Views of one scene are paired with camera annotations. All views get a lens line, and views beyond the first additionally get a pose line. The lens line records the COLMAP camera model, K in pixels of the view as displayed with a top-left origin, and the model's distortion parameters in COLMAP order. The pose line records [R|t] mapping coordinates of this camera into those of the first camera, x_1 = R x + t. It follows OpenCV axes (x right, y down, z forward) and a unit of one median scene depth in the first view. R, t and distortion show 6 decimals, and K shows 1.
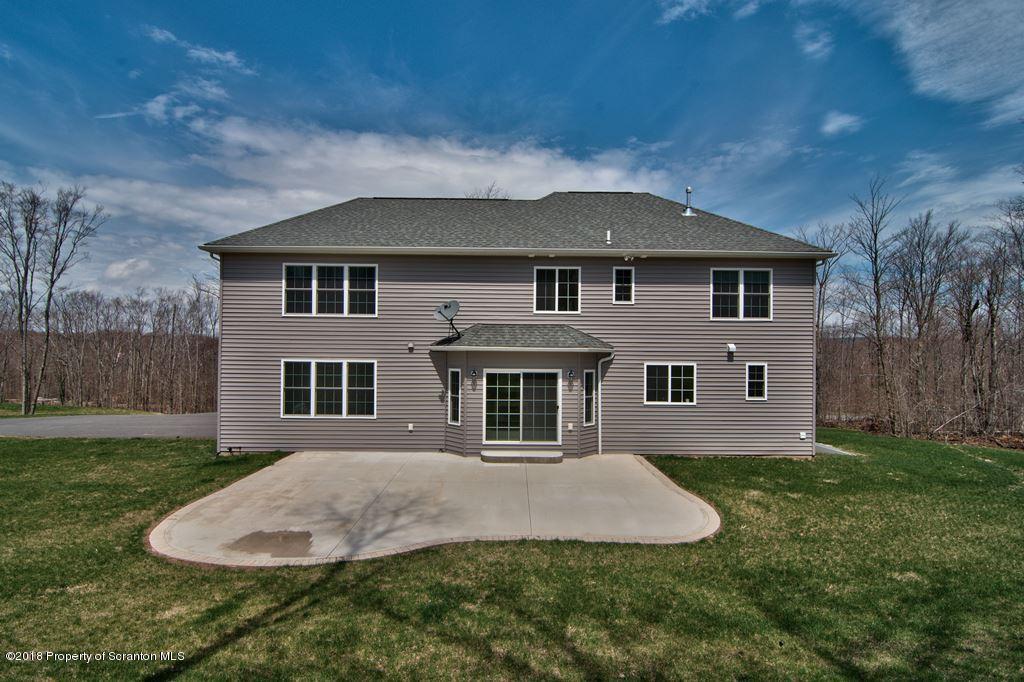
lens RADIAL K [[483.2, 0, 502.7], [0, 483.2, 350.3], [0, 0, 1]] dist [-0.018350, -0.001328]
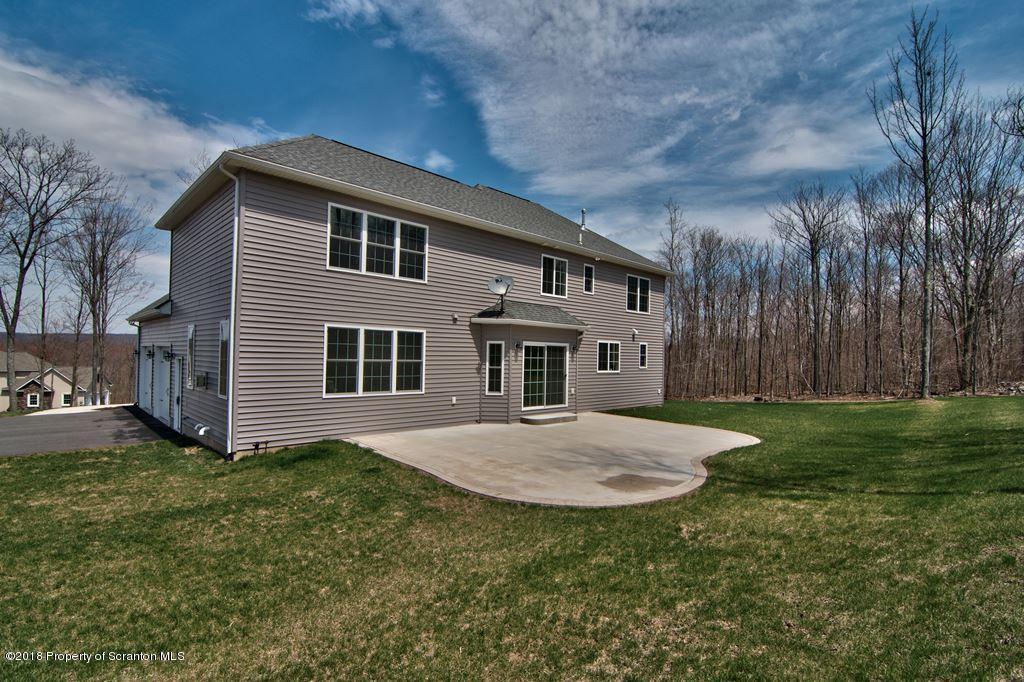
lens RADIAL K [[483.2, 0, 502.7], [0, 483.2, 350.3], [0, 0, 1]] dist [-0.018350, -0.001328]
pose [[0.733918, 0.013191, 0.679110, -0.779086], [-0.013922, 0.999894, -0.004376, 0.061147], [-0.679096, -0.006243, 0.734023, 0.222604]]
